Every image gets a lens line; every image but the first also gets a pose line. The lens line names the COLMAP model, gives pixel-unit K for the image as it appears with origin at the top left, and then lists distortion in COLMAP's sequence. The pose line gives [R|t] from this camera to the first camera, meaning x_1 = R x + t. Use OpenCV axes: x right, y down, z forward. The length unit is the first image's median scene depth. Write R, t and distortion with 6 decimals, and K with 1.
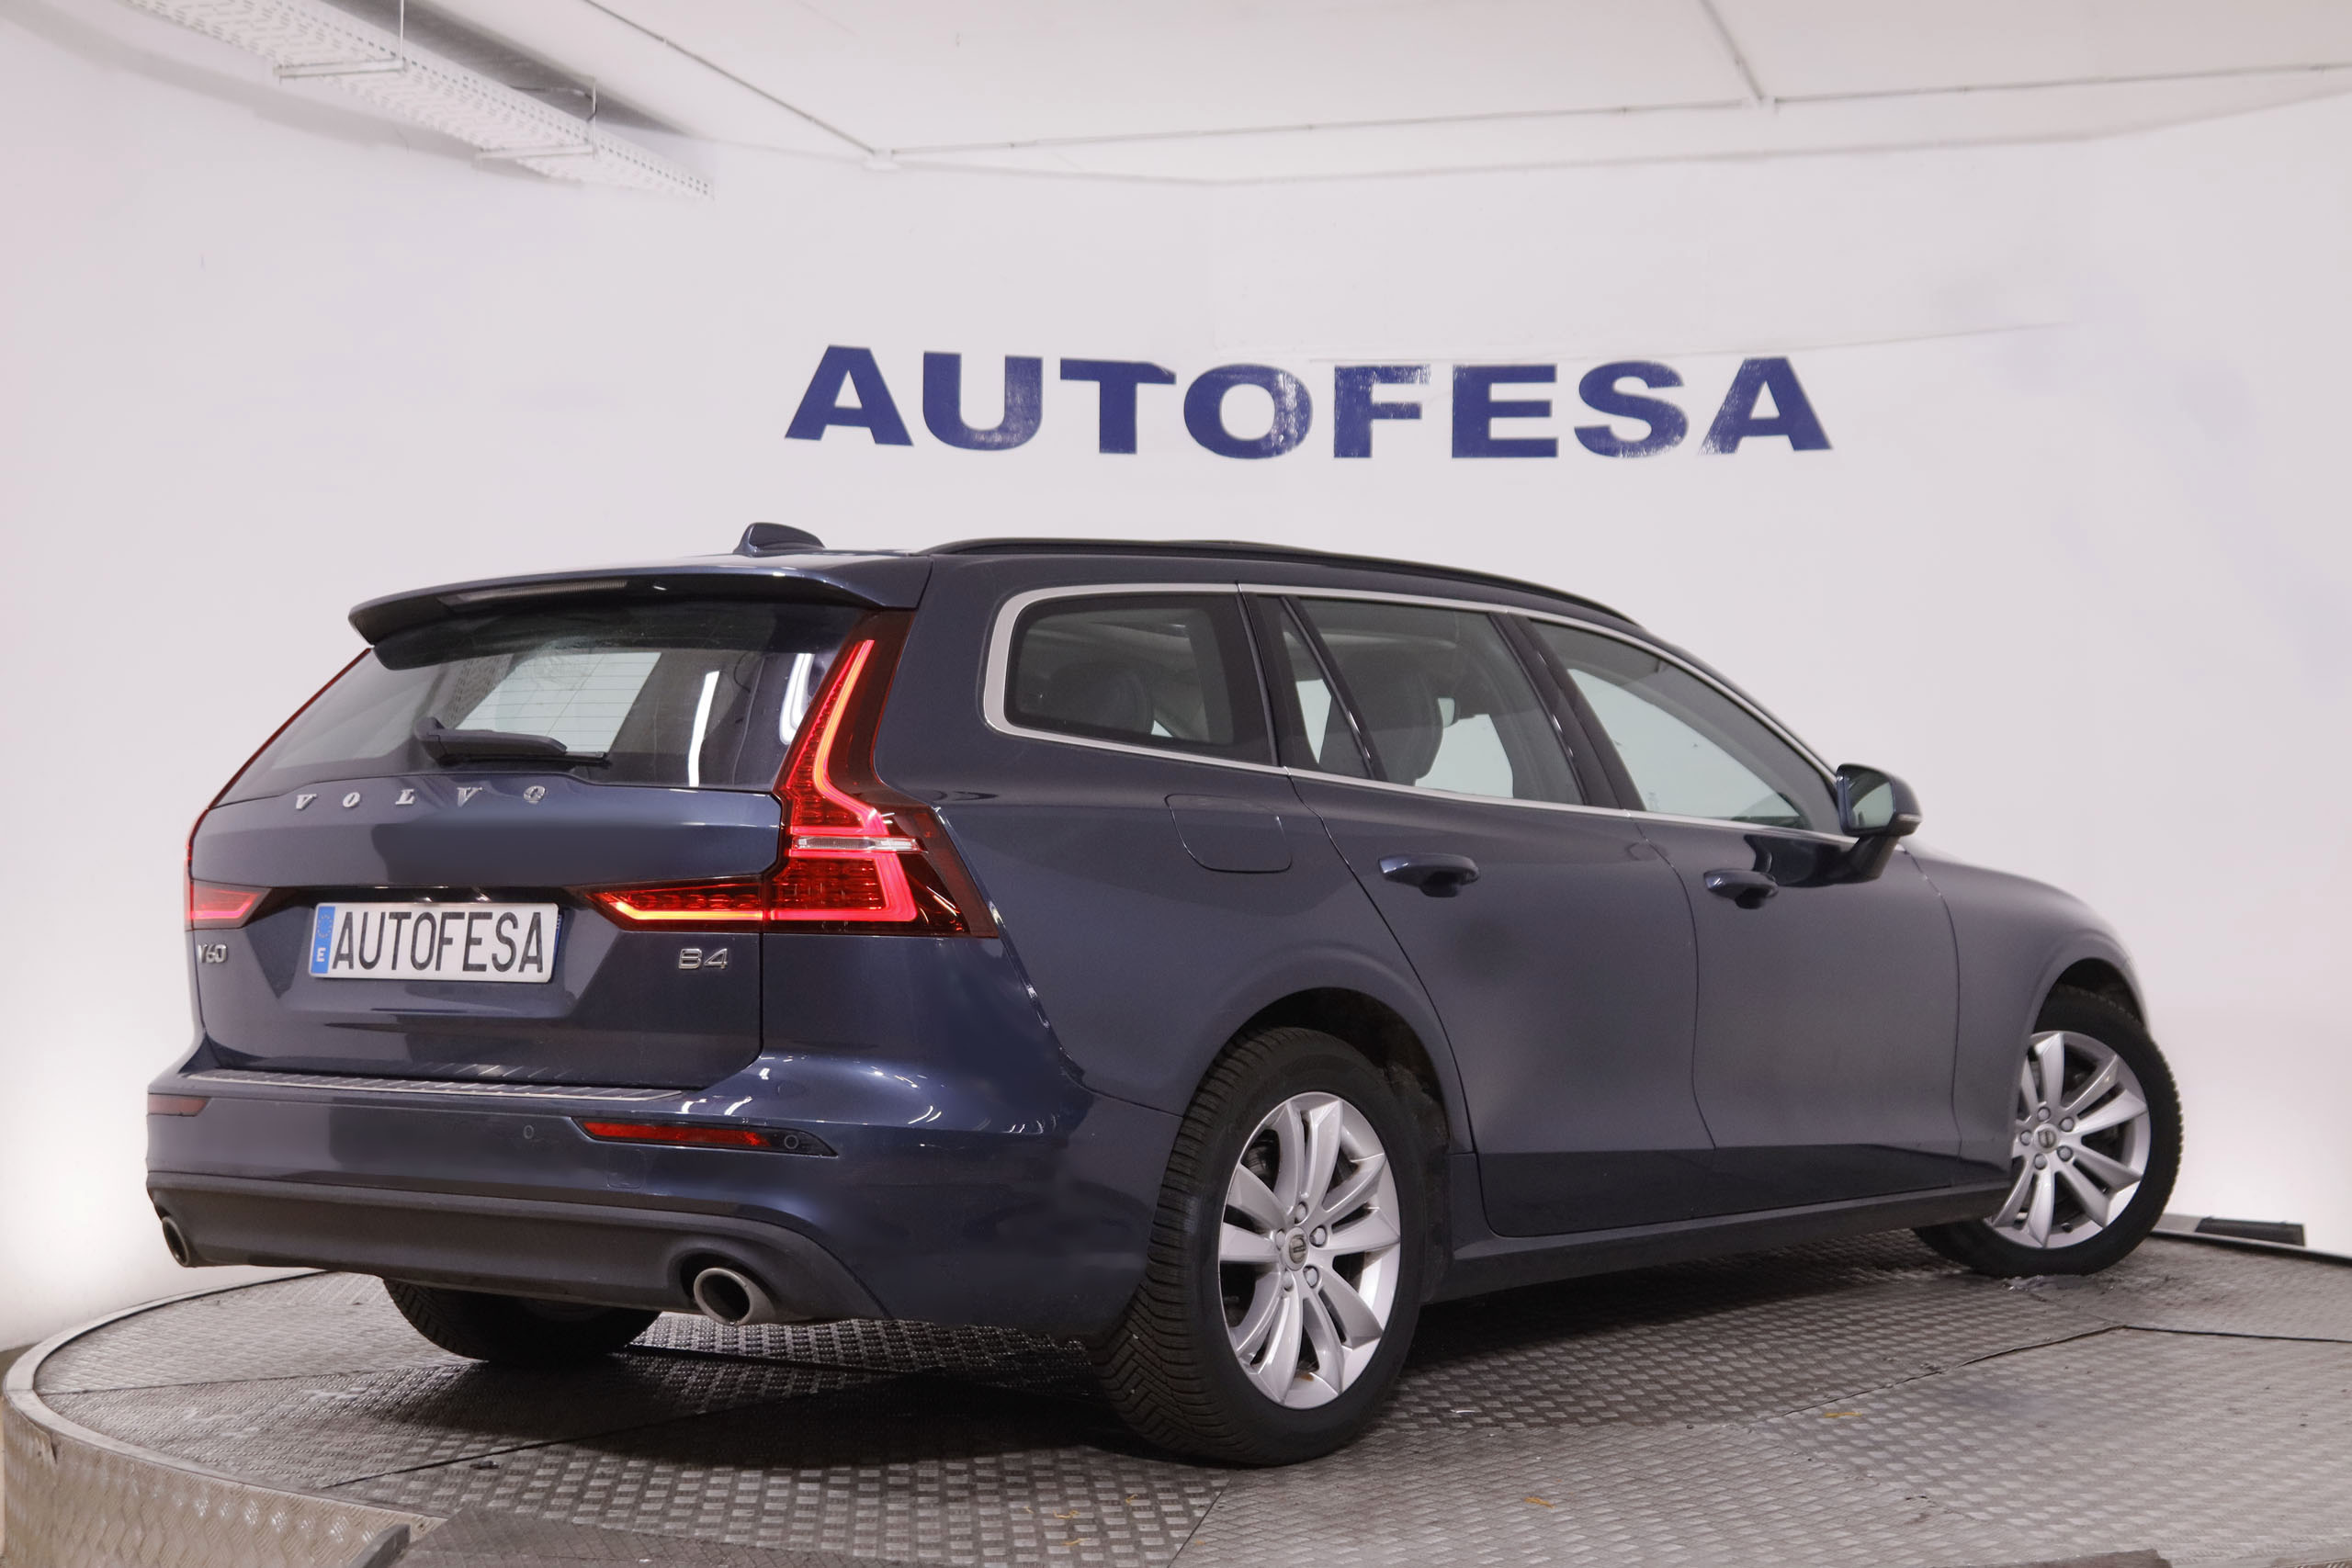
lens RADIAL K [[3562.1, 0, 1161.0], [0, 3562.1, 789.2], [0, 0, 1]] dist [-0.030119, 0.000000]
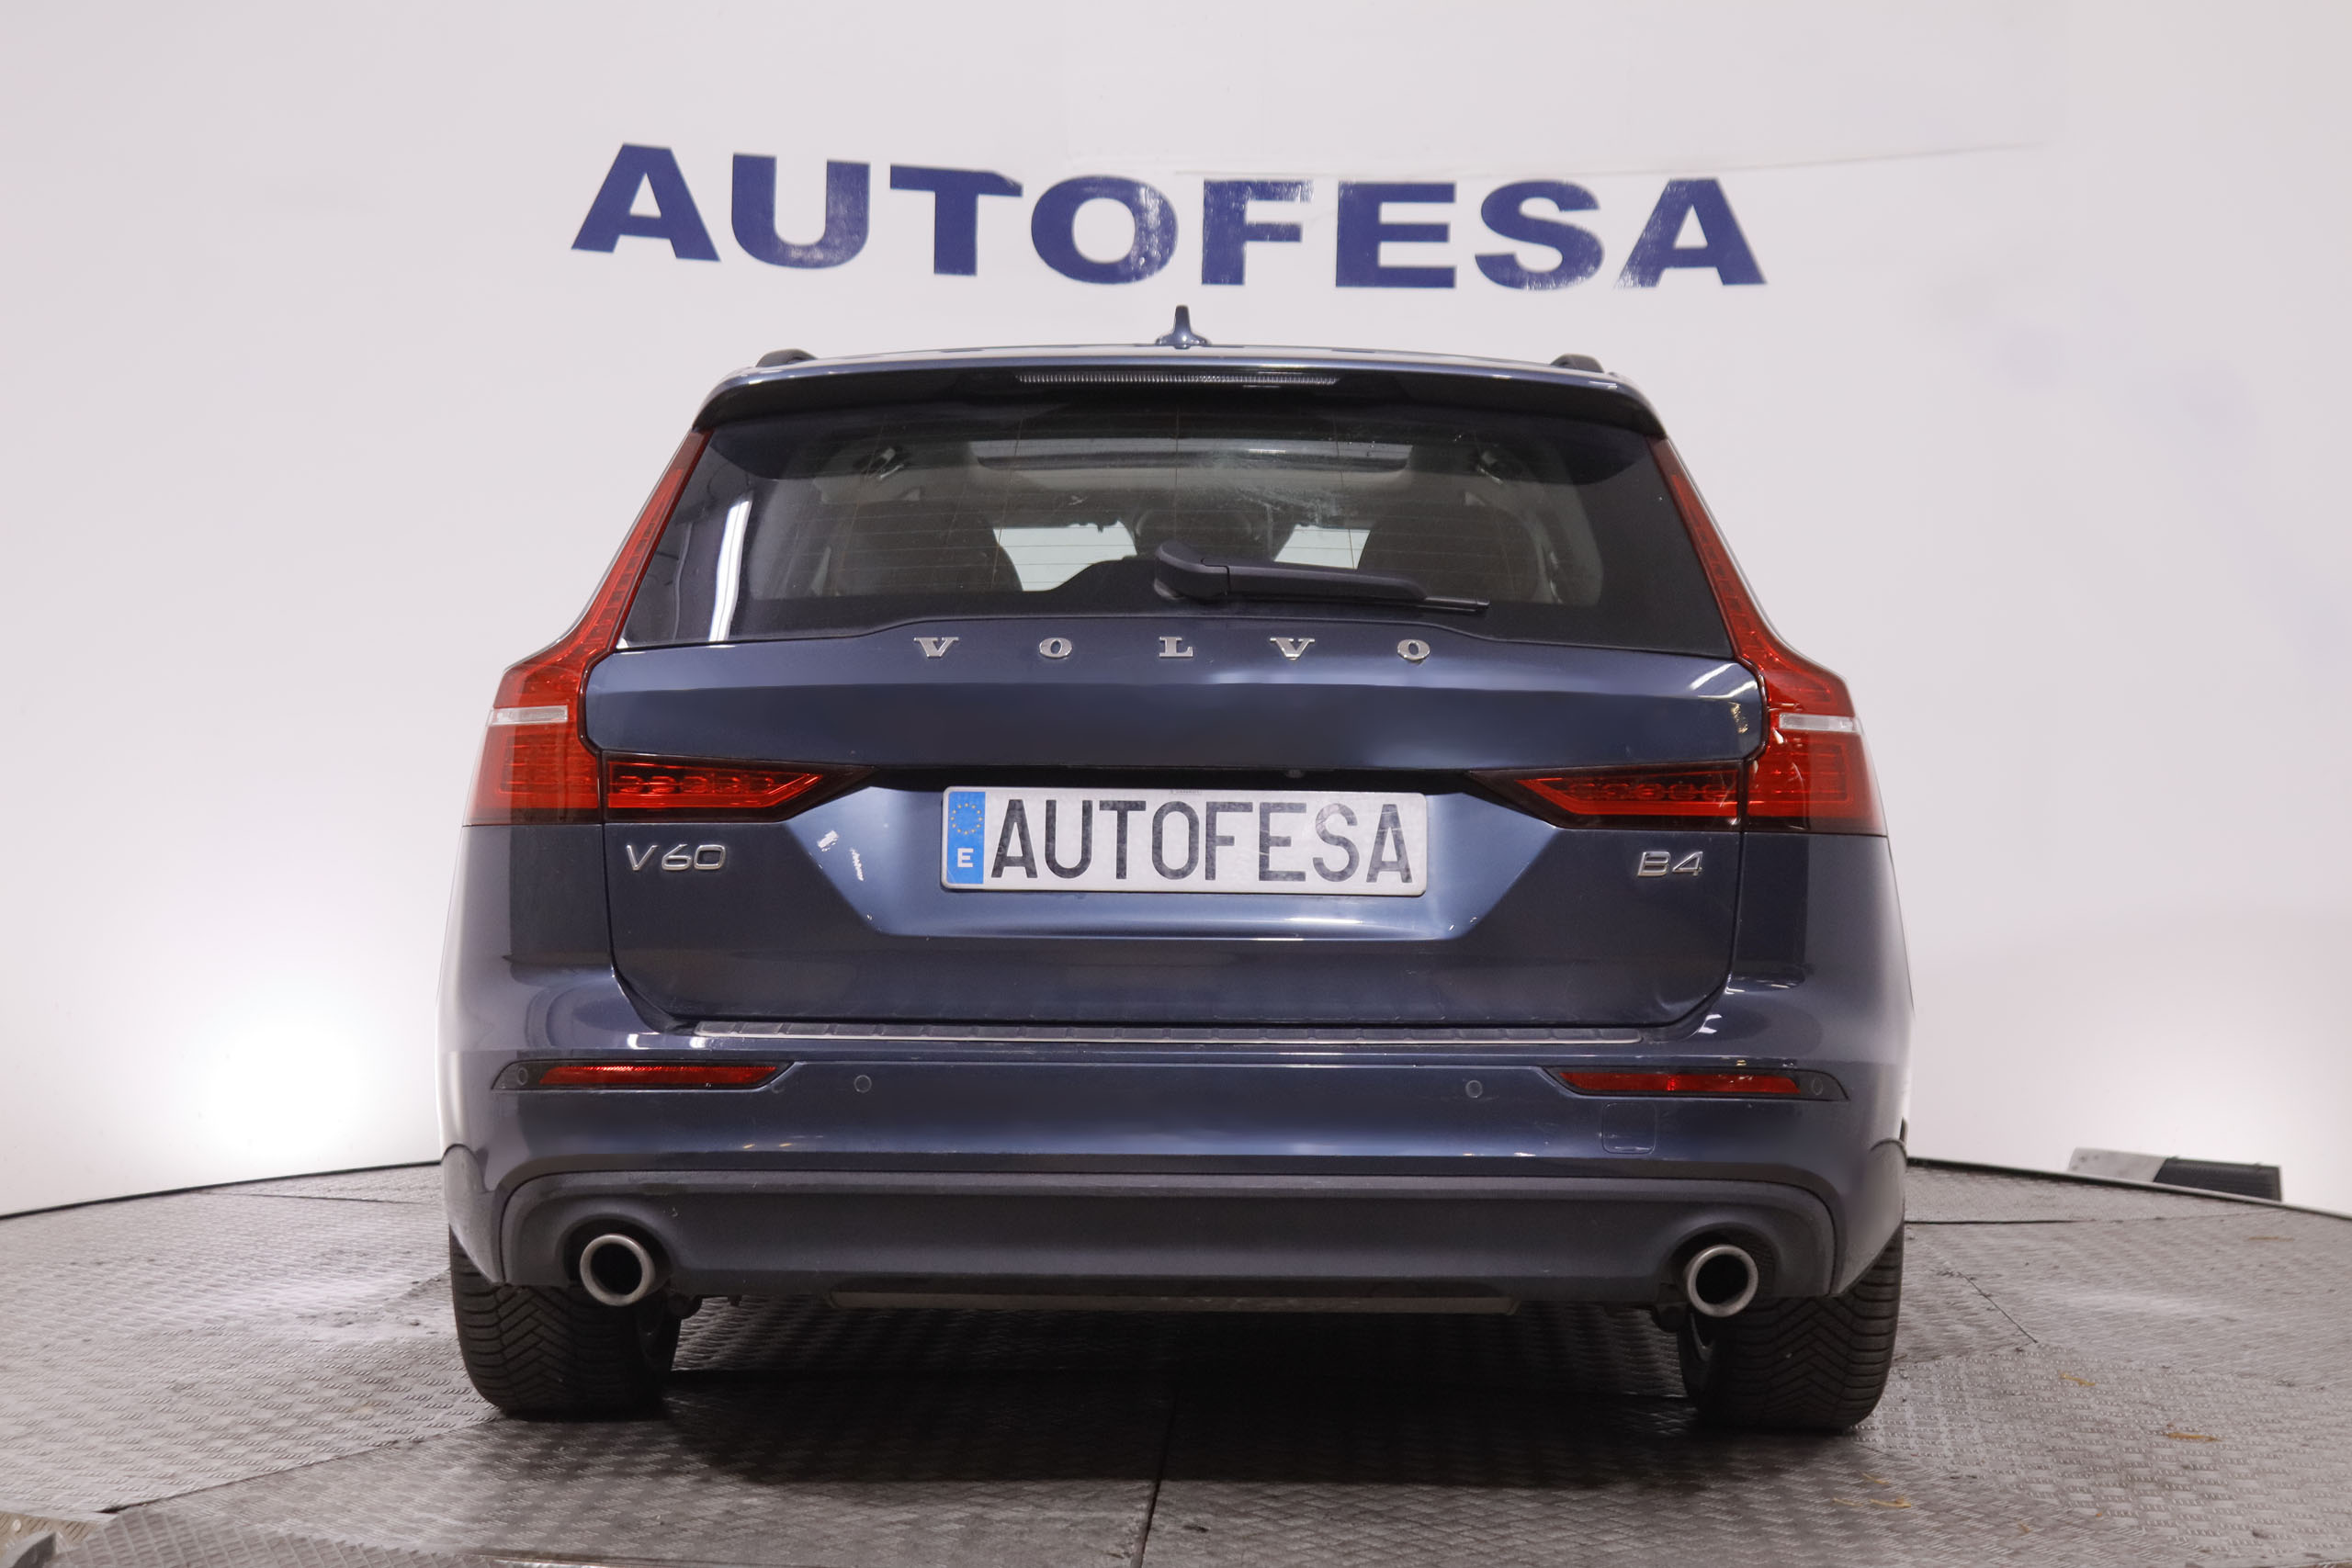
lens RADIAL K [[3890.6, 0, 1192.4], [0, 3890.6, 787.1], [0, 0, 1]] dist [0.001434, 0.000000]
pose [[0.998835, 0.012061, 0.046725, 0.003040], [-0.013510, 0.999433, 0.030831, 0.001277], [-0.046326, -0.031426, 0.998432, 0.039512]]
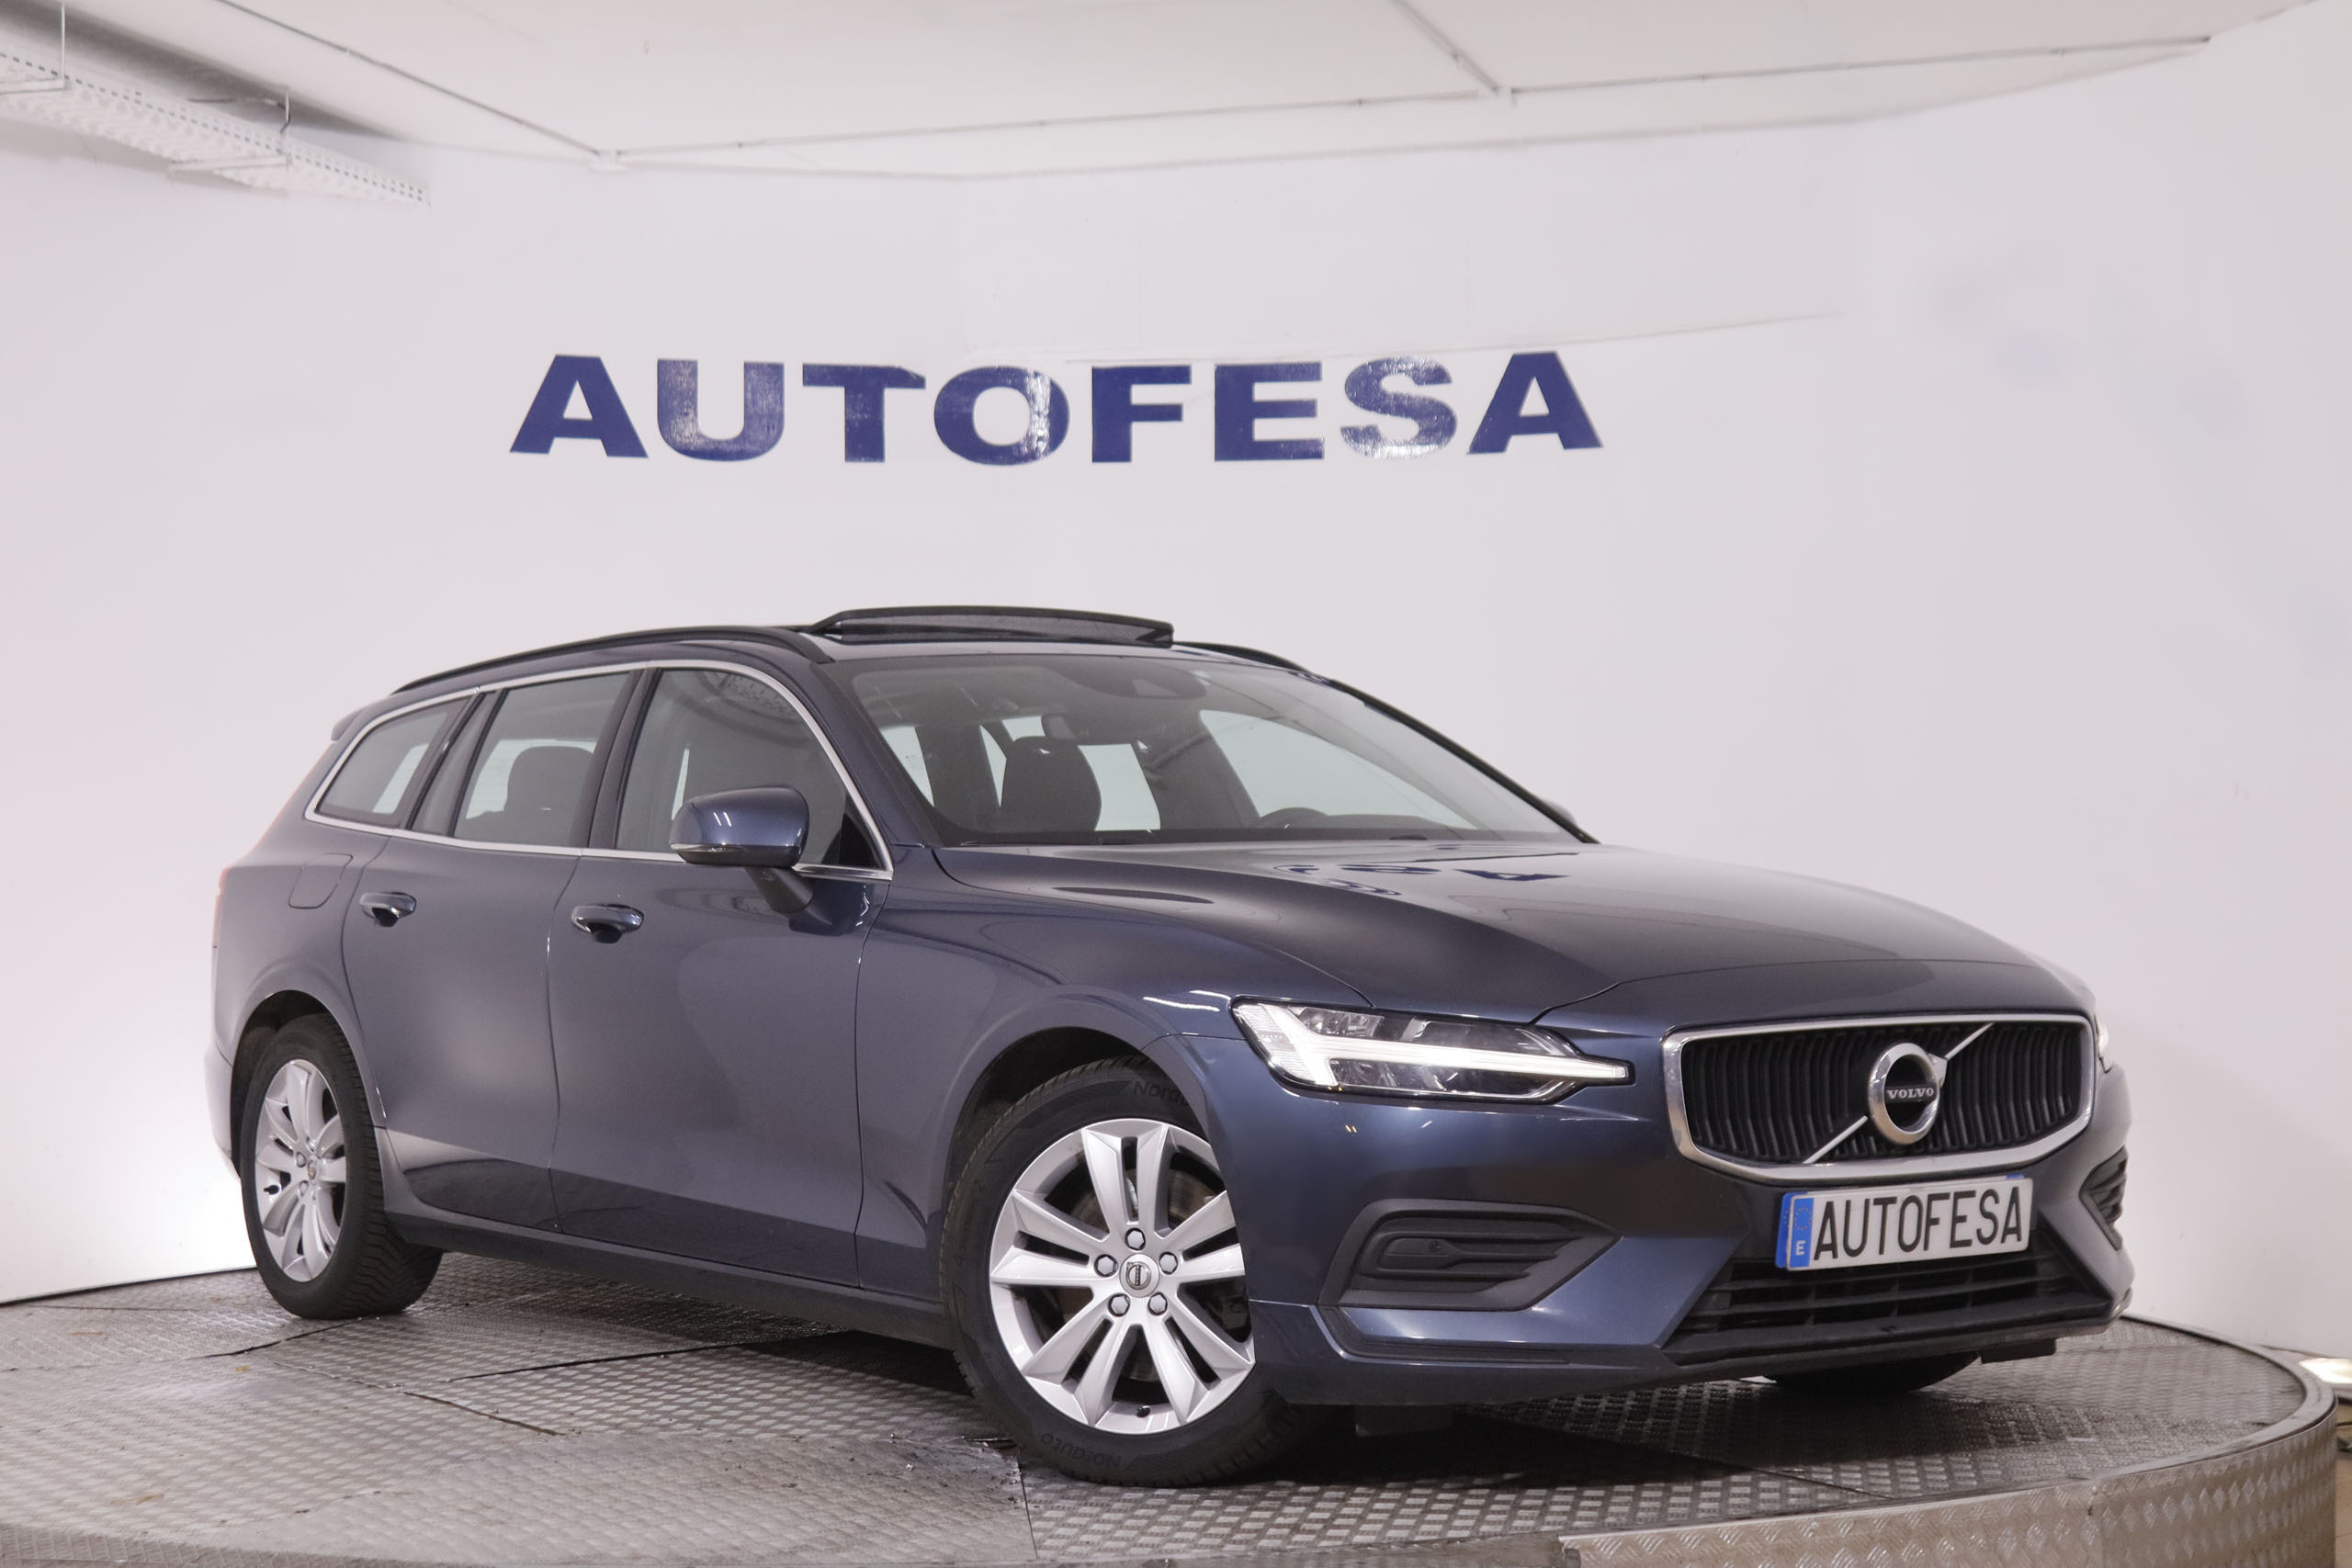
lens RADIAL K [[4026.9, 0, 1252.0], [0, 4026.9, 714.7], [0, 0, 1]] dist [-0.039041, 0.000000]
pose [[0.999759, -0.016274, 0.014711, 0.076619], [0.016578, 0.999647, -0.020767, -0.002391], [-0.014367, 0.021006, 0.999676, -0.081696]]
